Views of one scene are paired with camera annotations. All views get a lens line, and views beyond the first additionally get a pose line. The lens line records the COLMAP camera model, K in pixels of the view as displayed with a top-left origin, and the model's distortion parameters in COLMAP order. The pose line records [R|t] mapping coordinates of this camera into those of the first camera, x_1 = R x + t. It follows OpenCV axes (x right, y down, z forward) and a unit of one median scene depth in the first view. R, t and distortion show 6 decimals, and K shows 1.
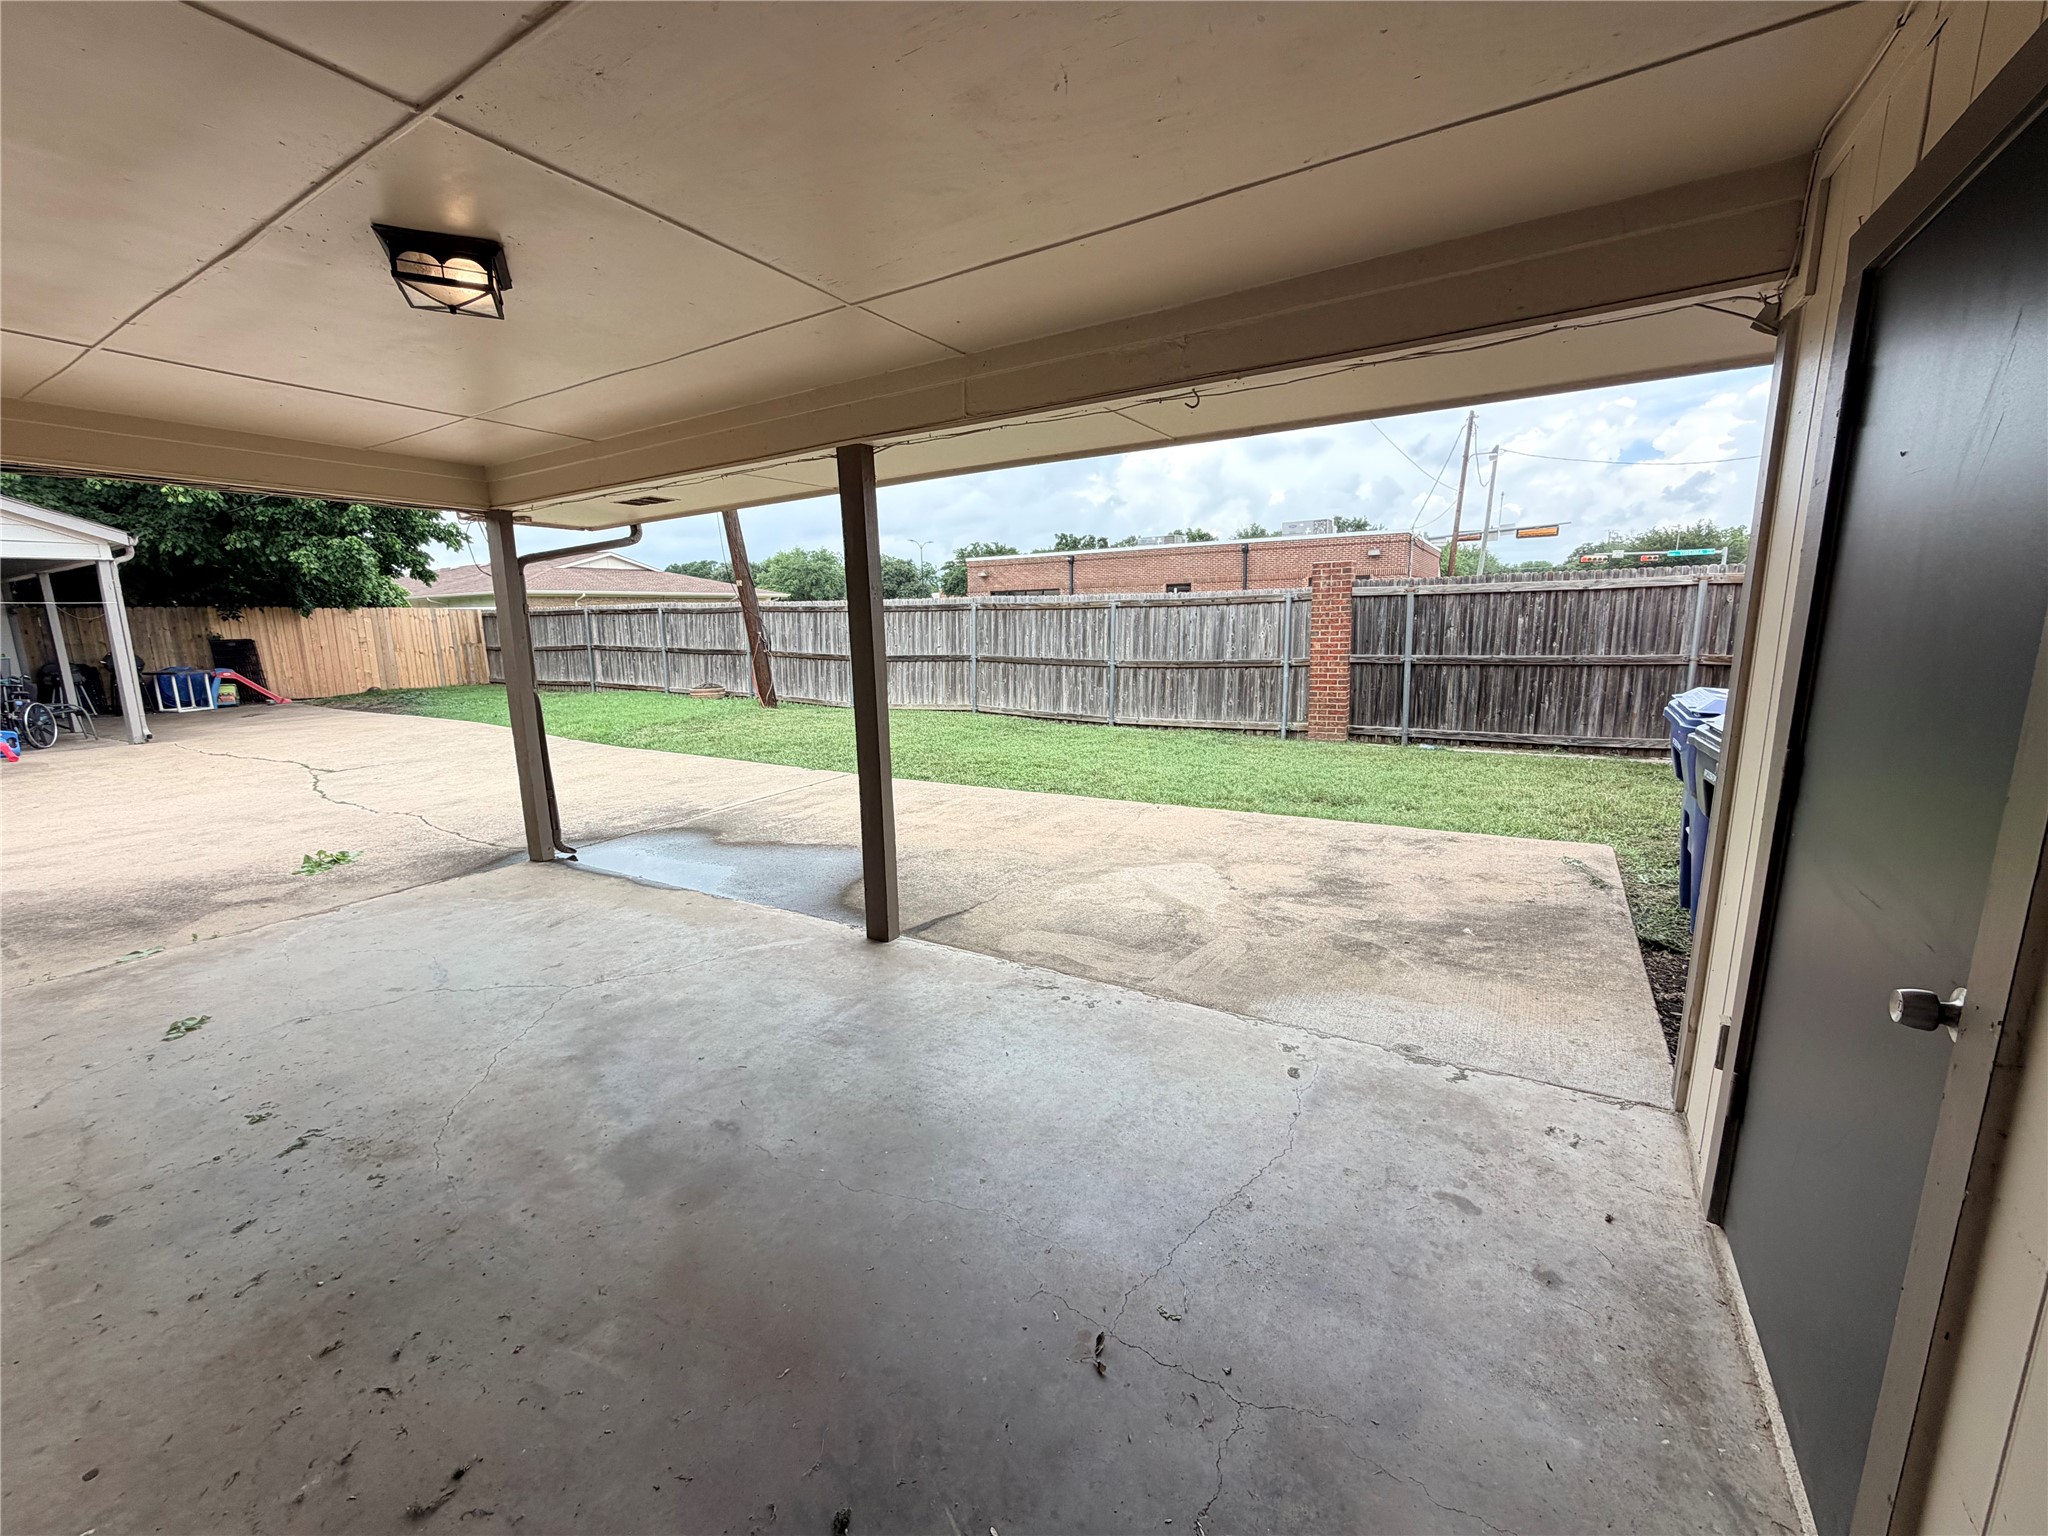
lens RADIAL K [[817.0, 0, 1016.7], [0, 817.0, 768.7], [0, 0, 1]] dist [-0.000919, 0.000580]
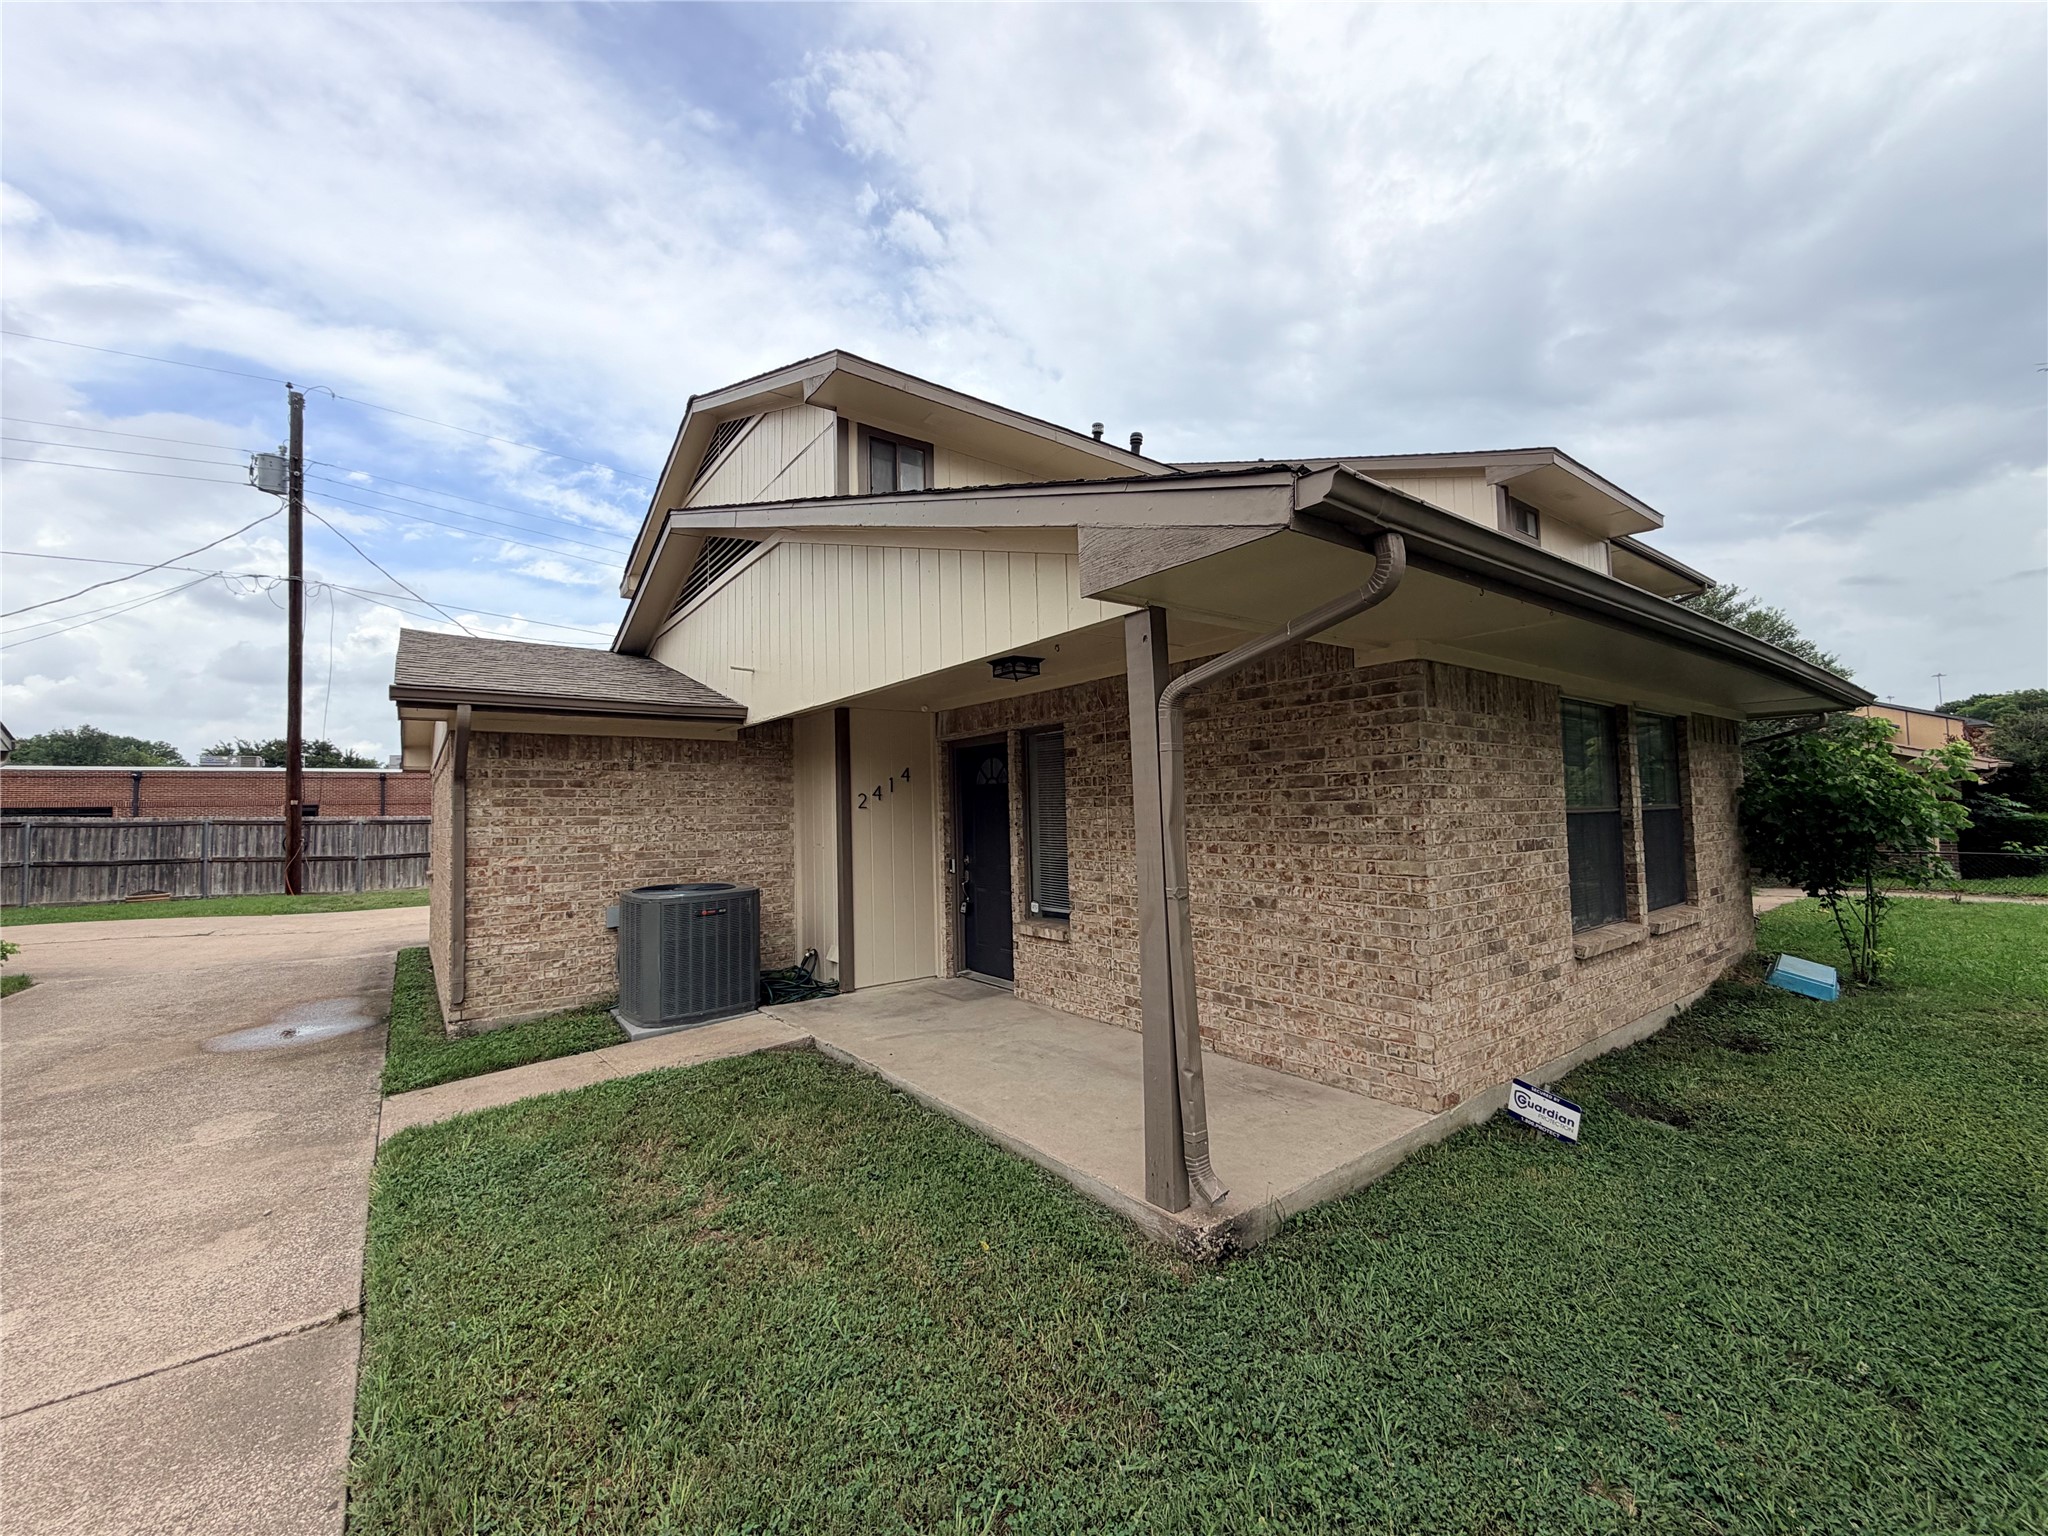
lens RADIAL K [[817.0, 0, 1023.8], [0, 817.0, 767.9], [0, 0, 1]] dist [-0.000919, 0.000580]
pose [[0.360385, 0.063815, 0.930618, -3.788343], [0.189624, 0.971814, -0.140073, 0.432107], [-0.913326, 0.226948, 0.338126, -1.839604]]
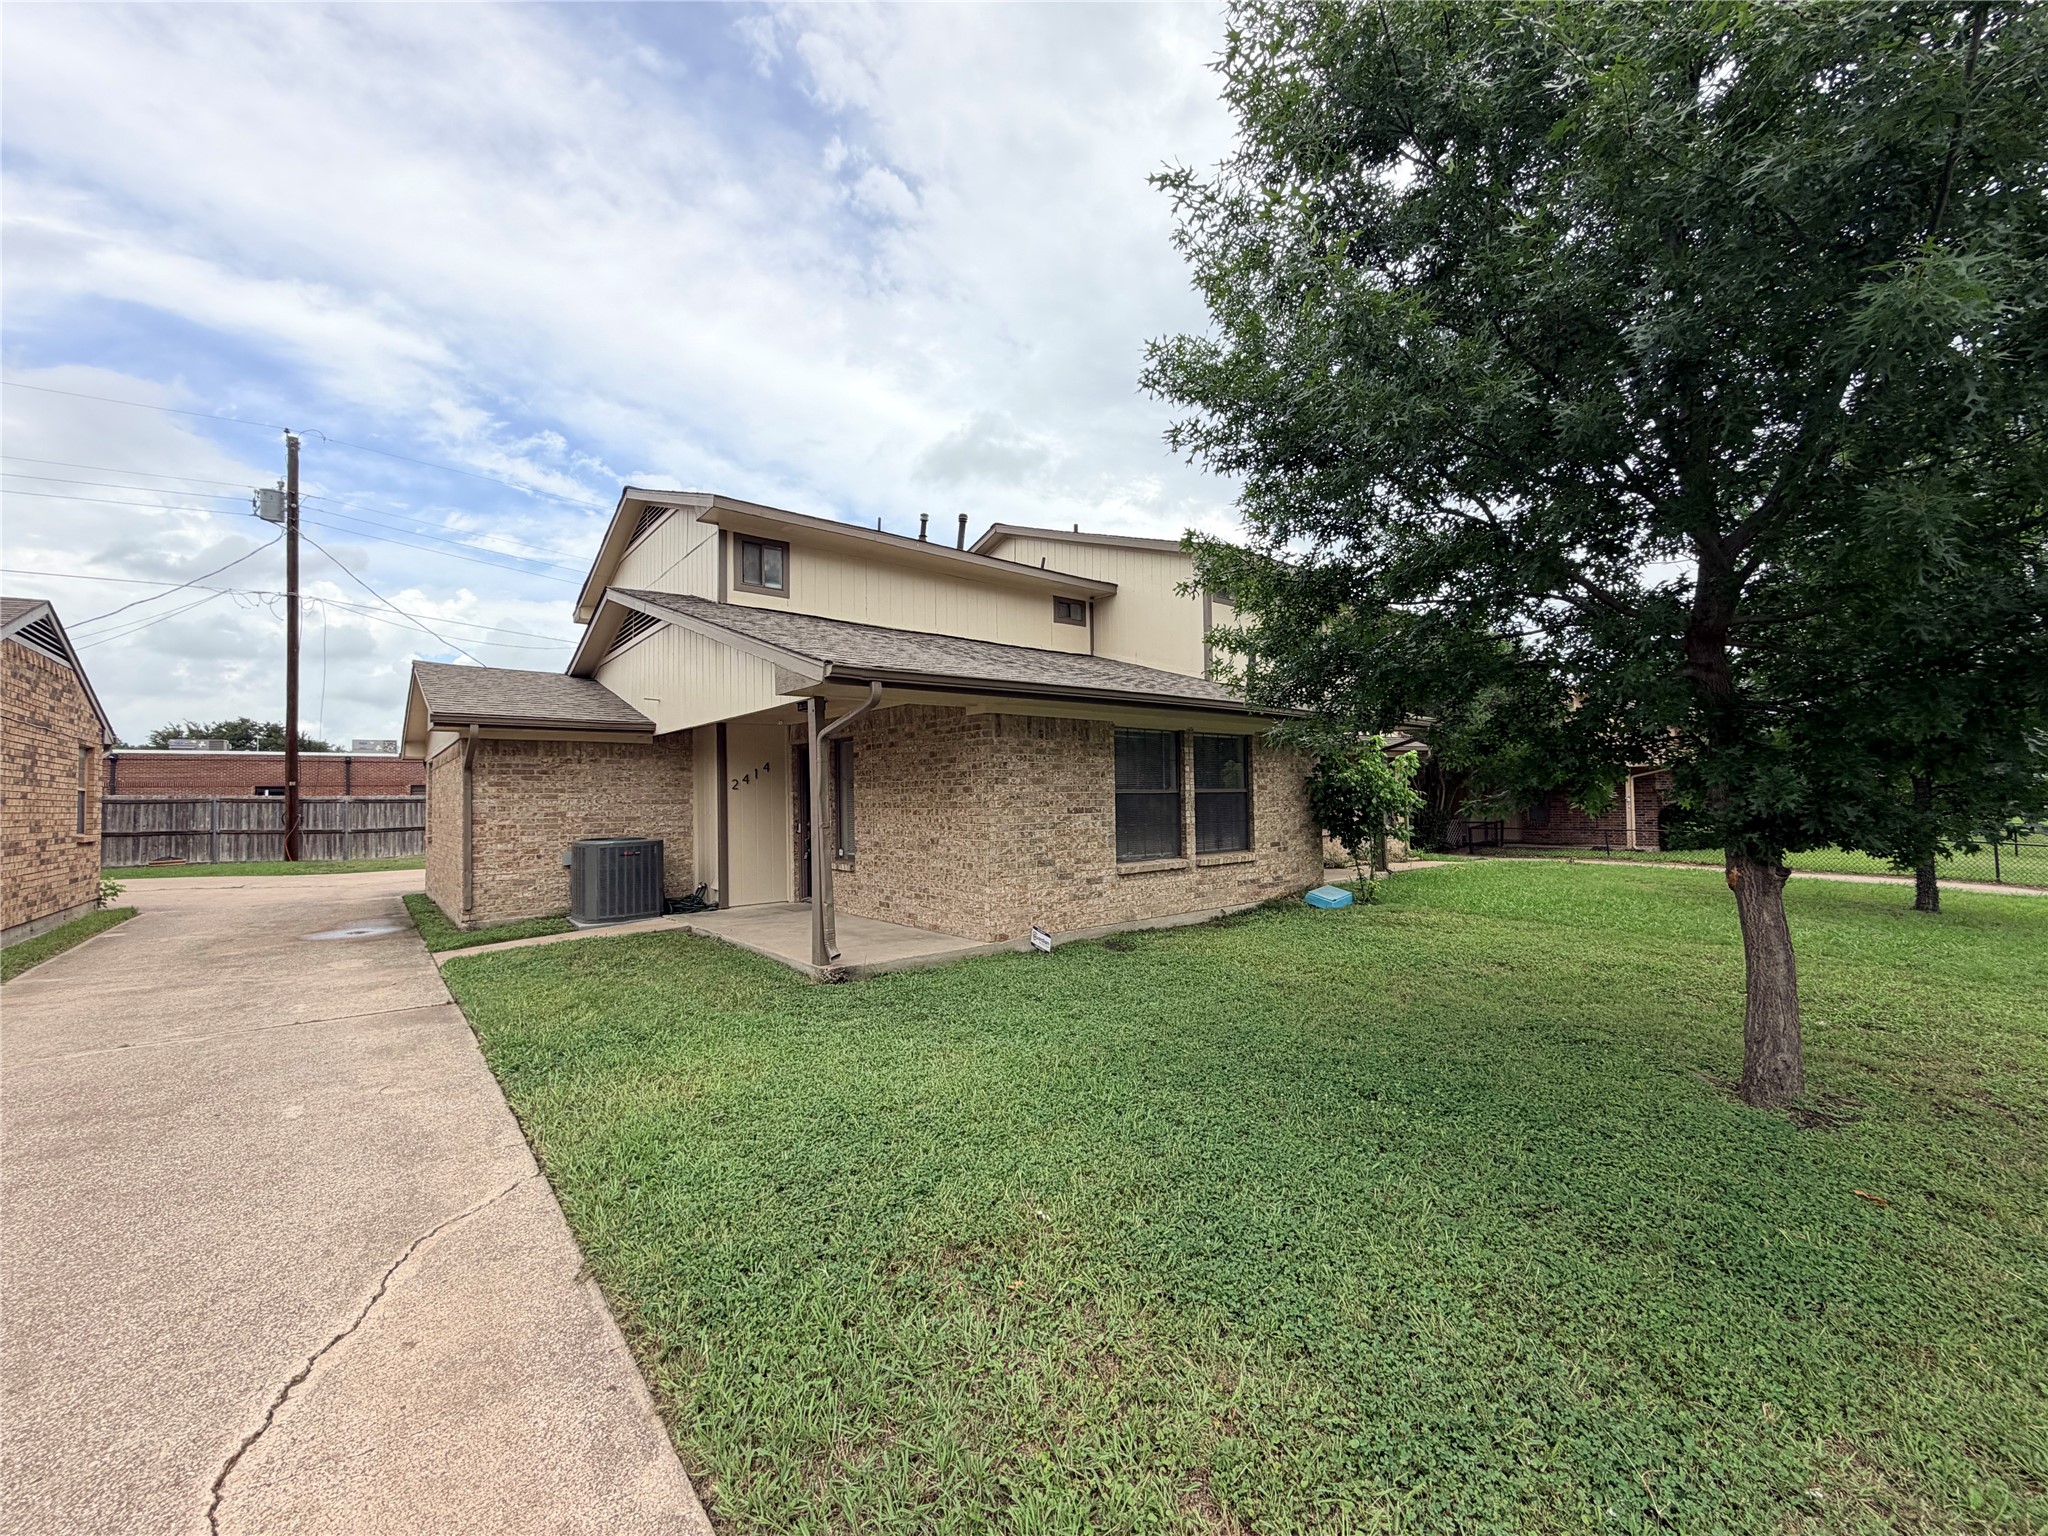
lens RADIAL K [[817.0, 0, 1019.2], [0, 817.0, 774.1], [0, 0, 1]] dist [-0.000919, 0.000580]
pose [[0.323096, 0.042512, 0.945411, -4.517997], [0.188106, 0.976173, -0.108181, 0.625638], [-0.927483, 0.212791, 0.307401, -2.624067]]
